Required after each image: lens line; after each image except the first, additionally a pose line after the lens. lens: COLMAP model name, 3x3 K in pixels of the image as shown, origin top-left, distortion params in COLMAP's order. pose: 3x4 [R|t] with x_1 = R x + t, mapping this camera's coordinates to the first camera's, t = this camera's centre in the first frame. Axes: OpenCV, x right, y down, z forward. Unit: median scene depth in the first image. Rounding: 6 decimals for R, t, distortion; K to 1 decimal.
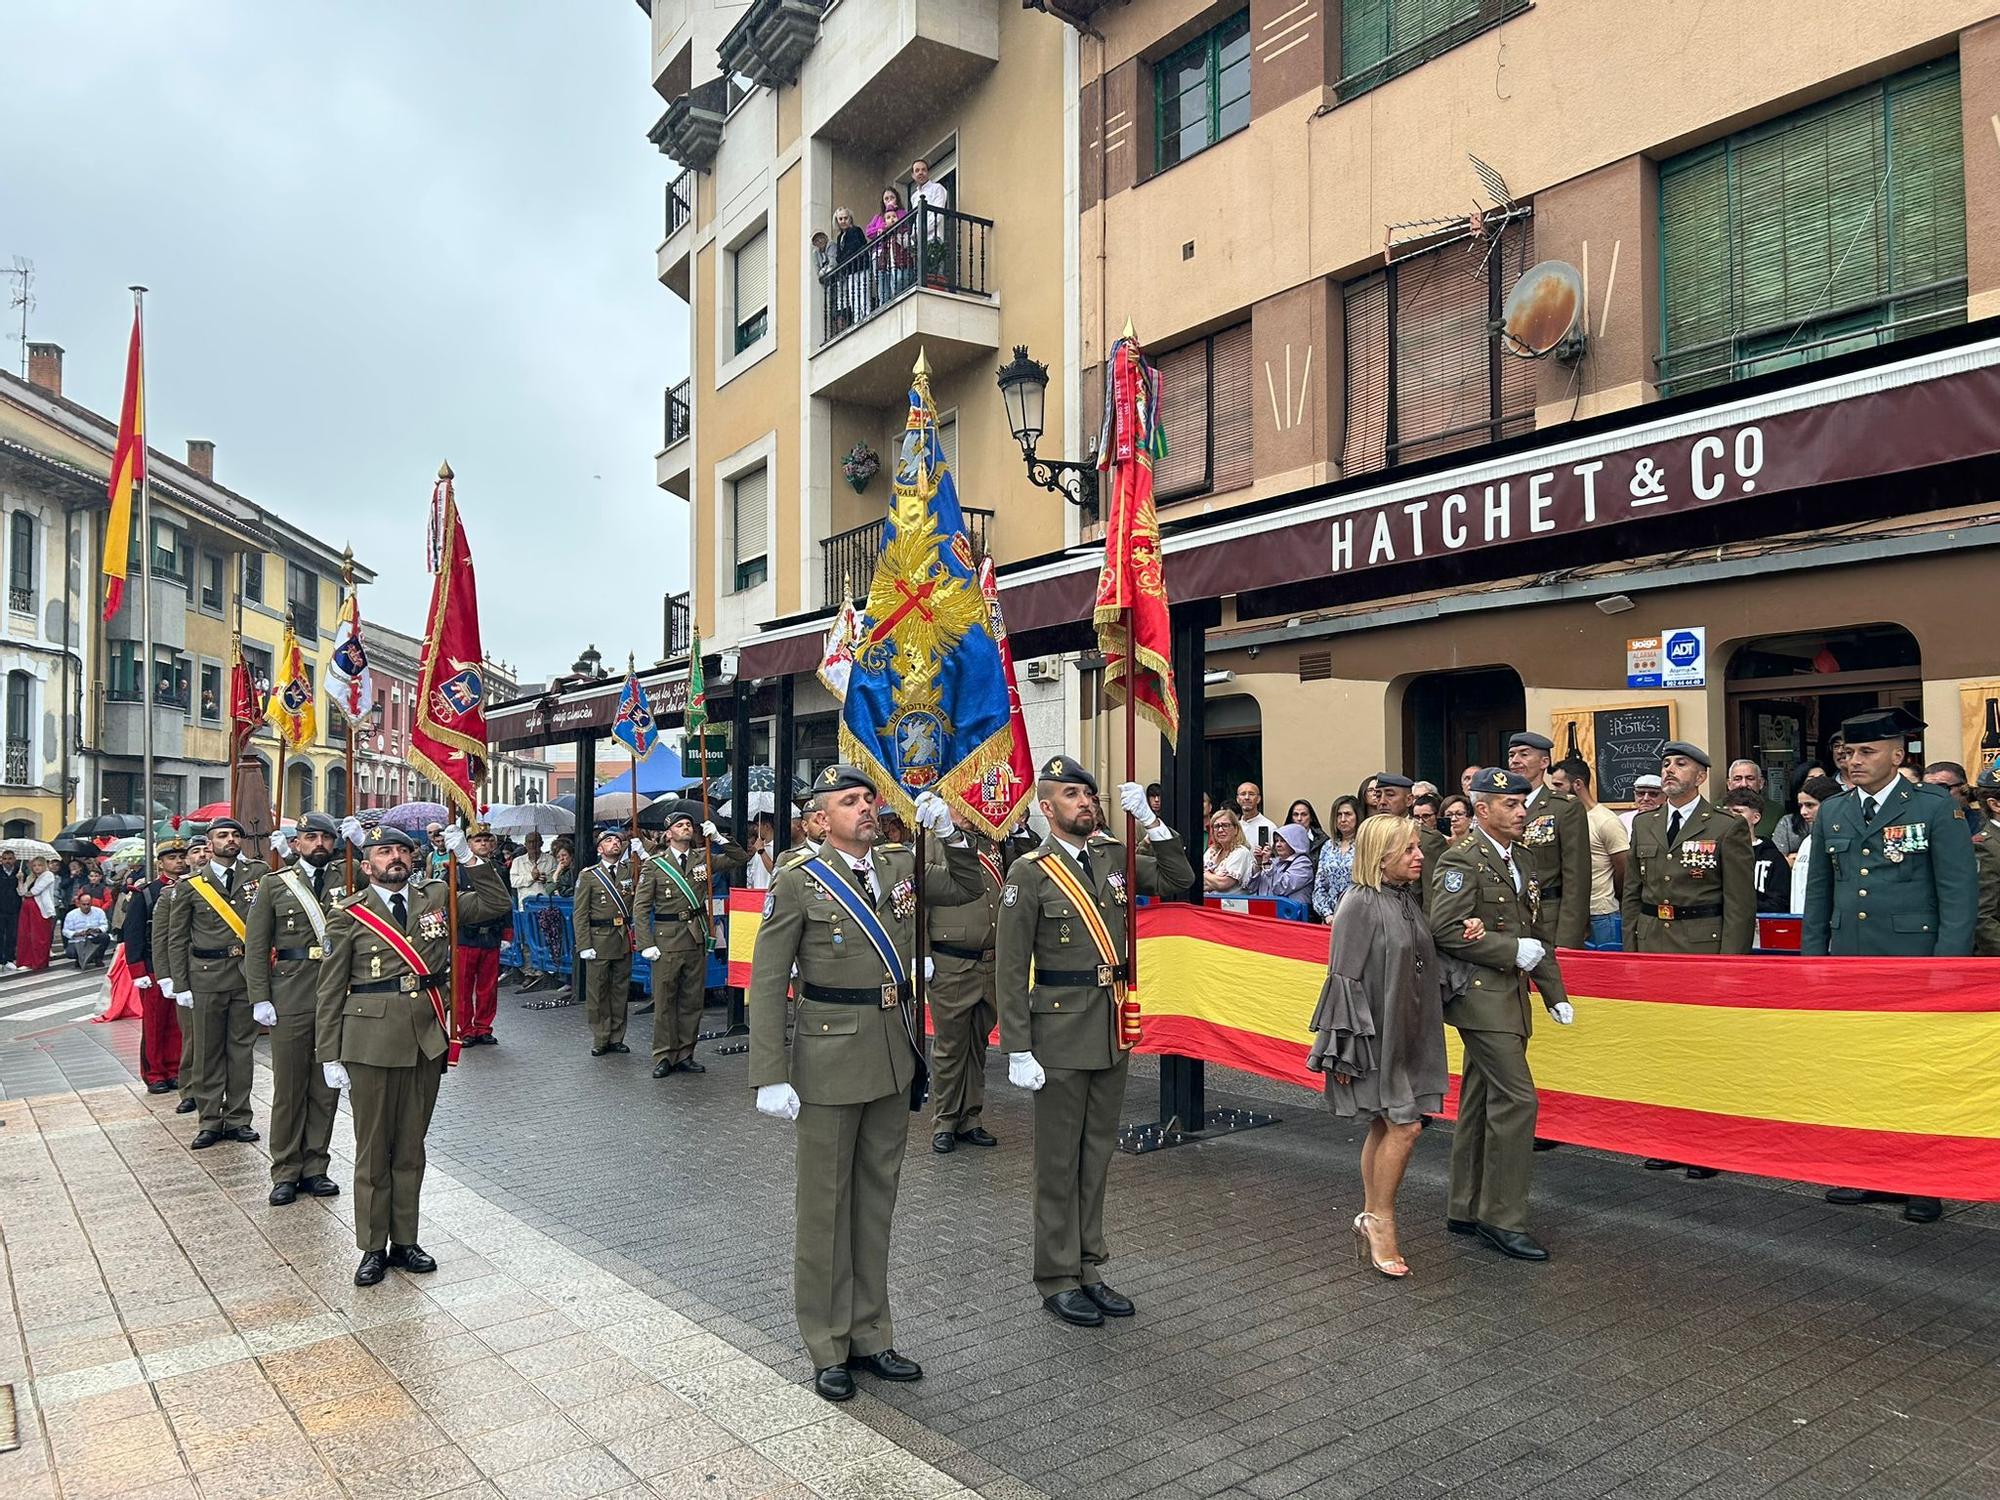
lens RADIAL K [[1511.9, 0, 1002.8], [0, 1511.9, 759.3], [0, 0, 1]] dist [0.055262, -0.045703]
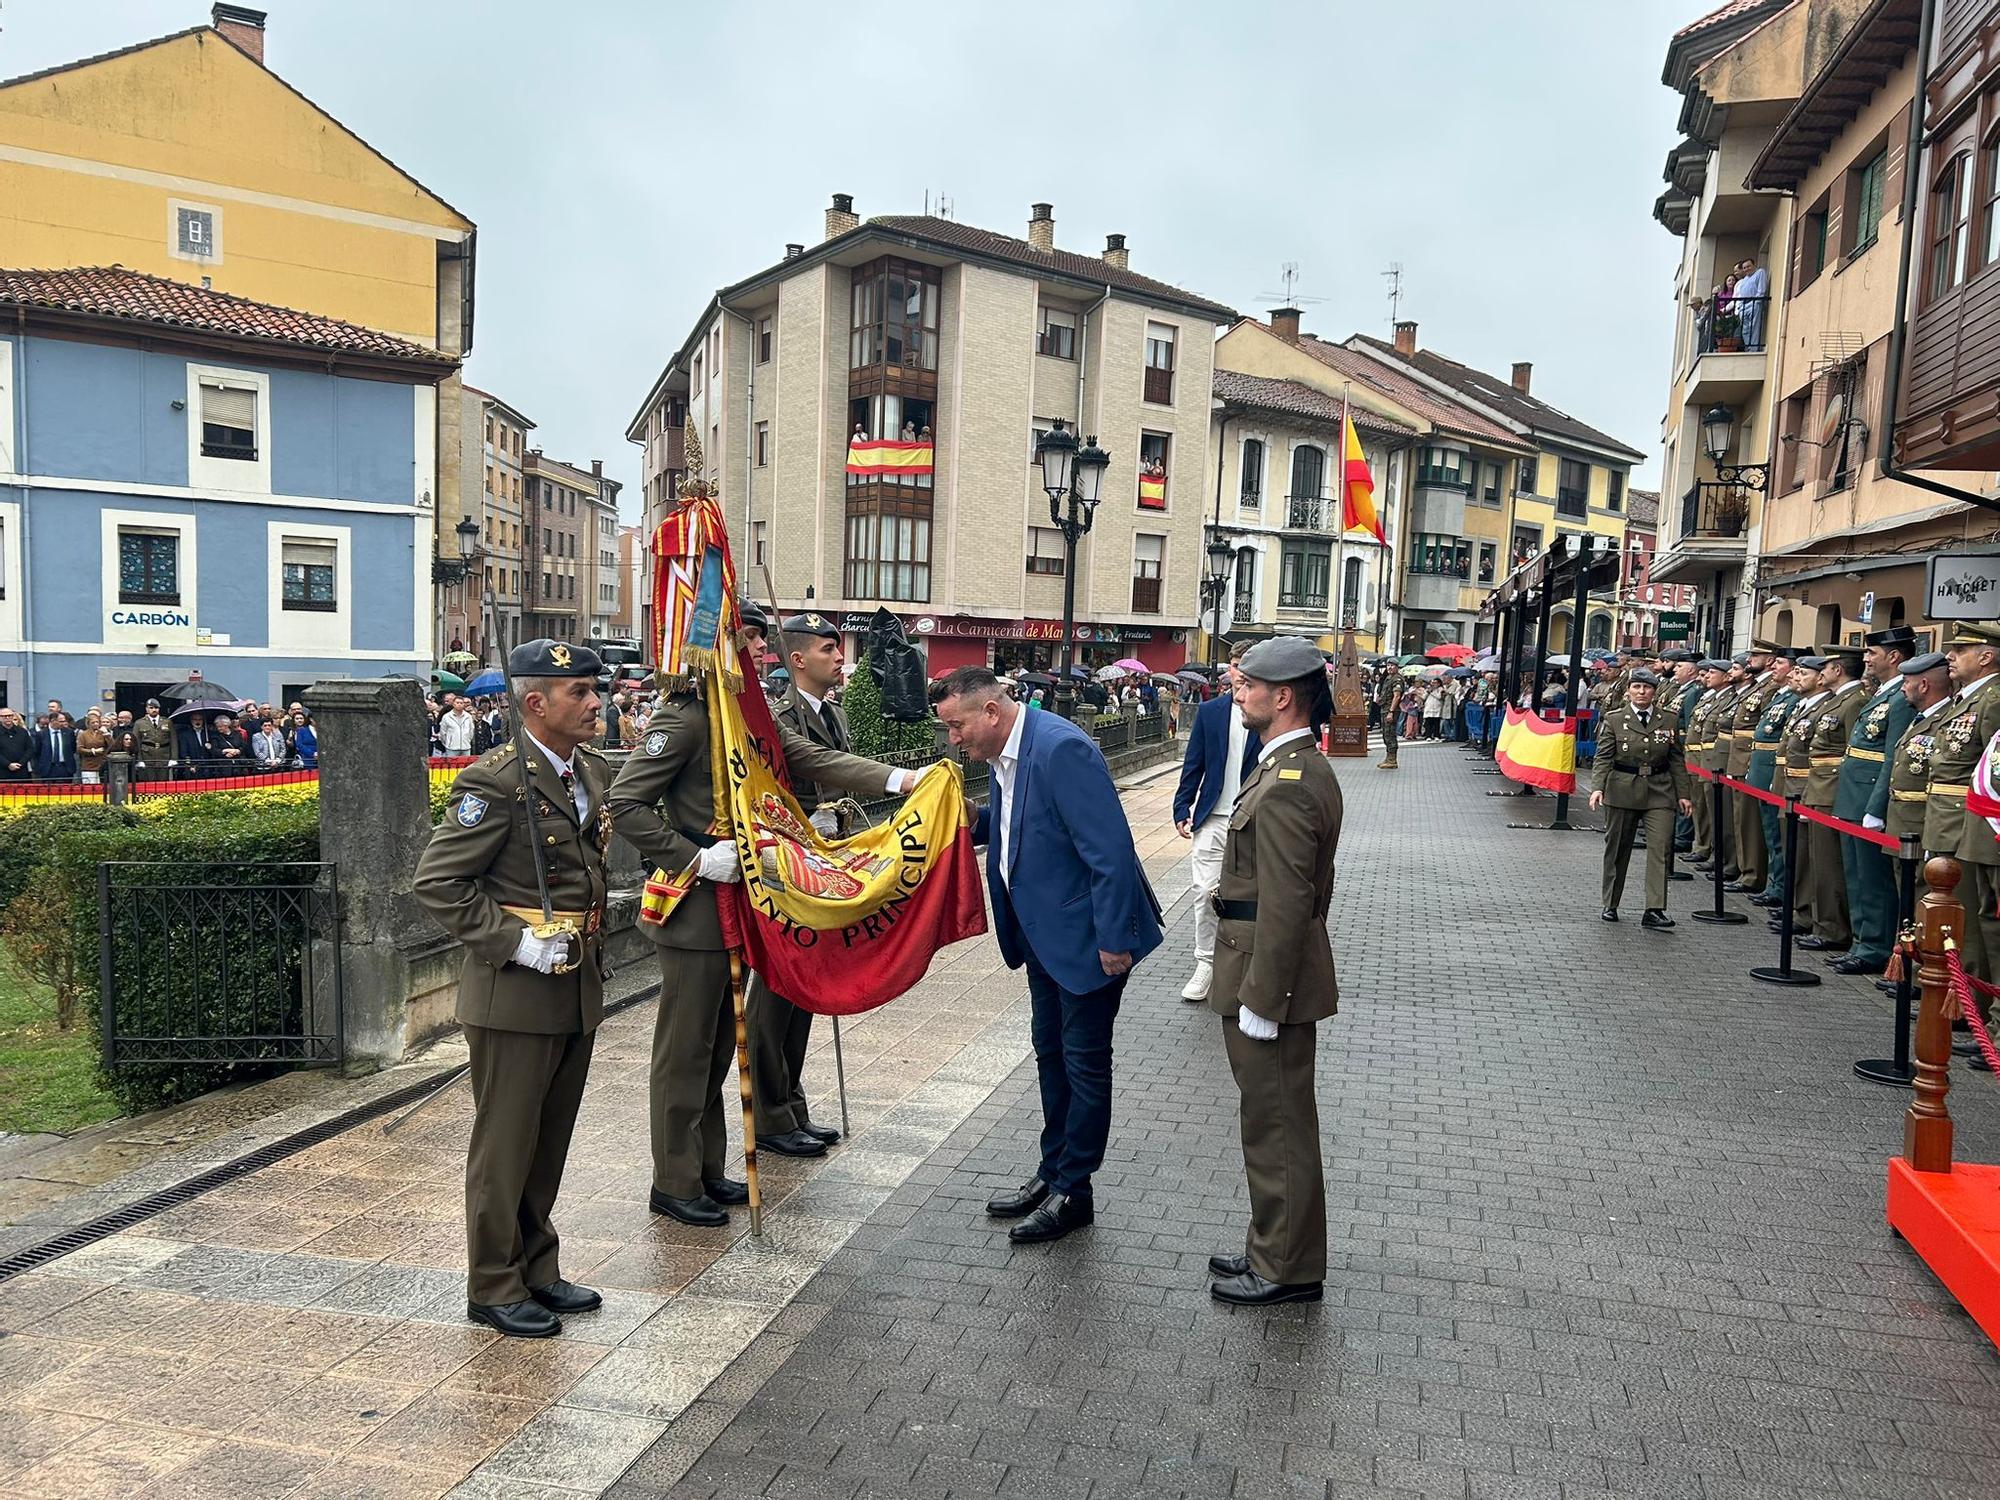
lens RADIAL K [[1496.0, 0, 978.3], [0, 1496.0, 771.3], [0, 0, 1]] dist [0.055147, -0.063496]
pose [[0.626512, 0.102020, -0.772706, 0.846861], [-0.009414, 0.992315, 0.123381, -0.059045], [0.779355, -0.070026, 0.622658, -0.745397]]
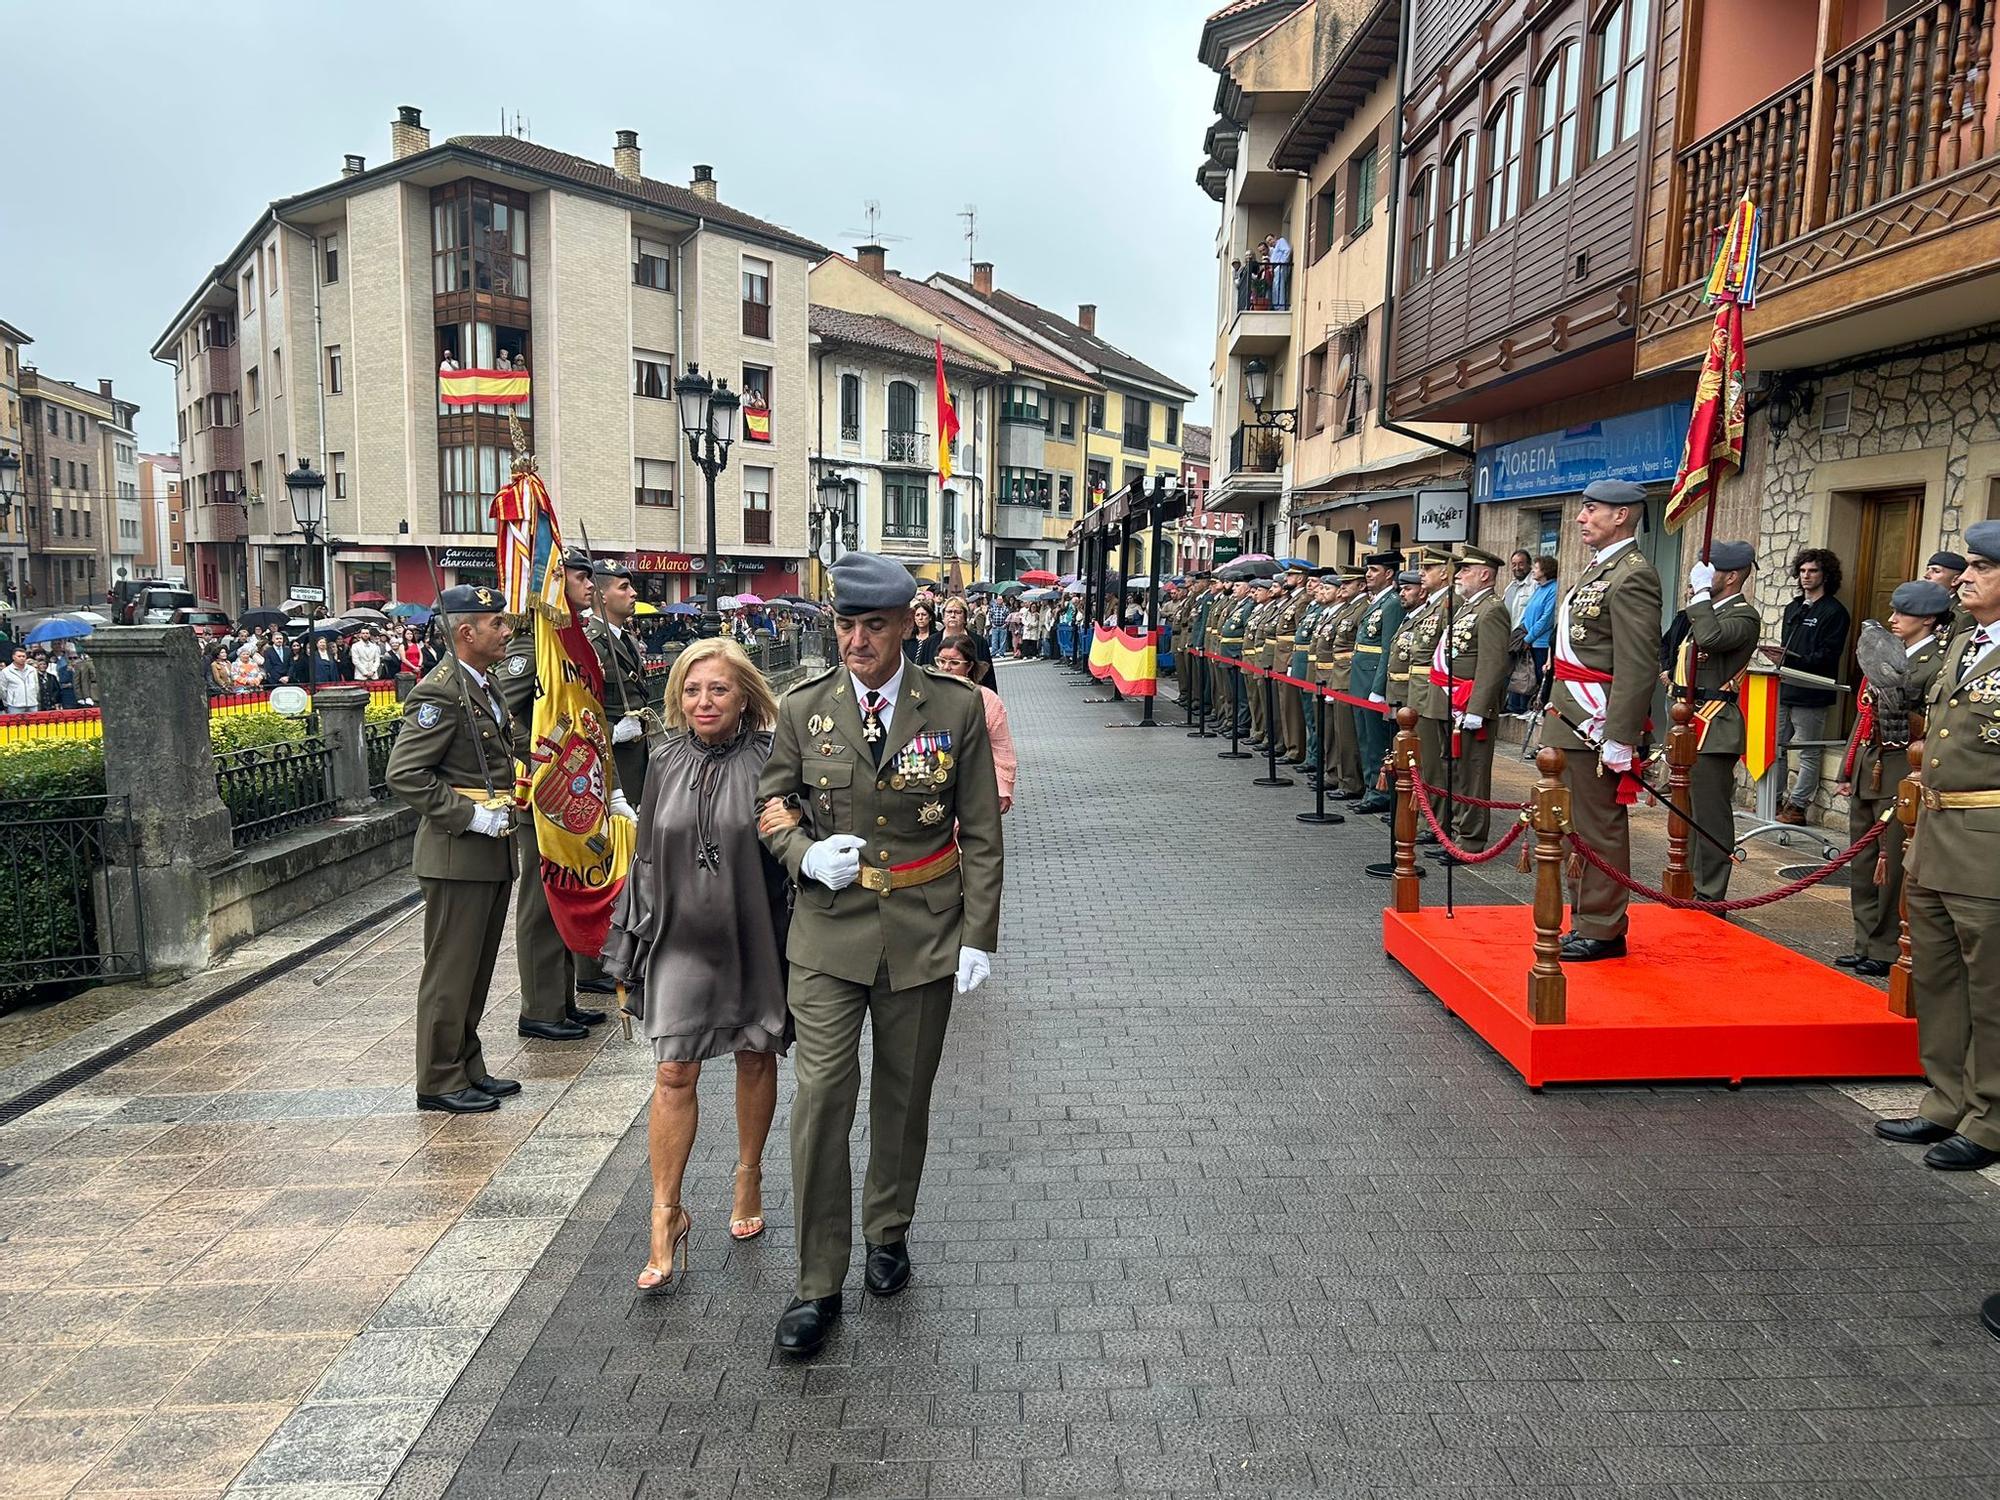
lens RADIAL K [[1495.4, 0, 999.7], [0, 1495.4, 755.3], [0, 0, 1]] dist [0.068340, -0.071764]
pose [[0.819395, 0.088506, -0.566356, 0.897358], [0.002561, 0.987433, 0.158015, -0.065125], [0.573224, -0.130927, 0.808871, -0.857963]]
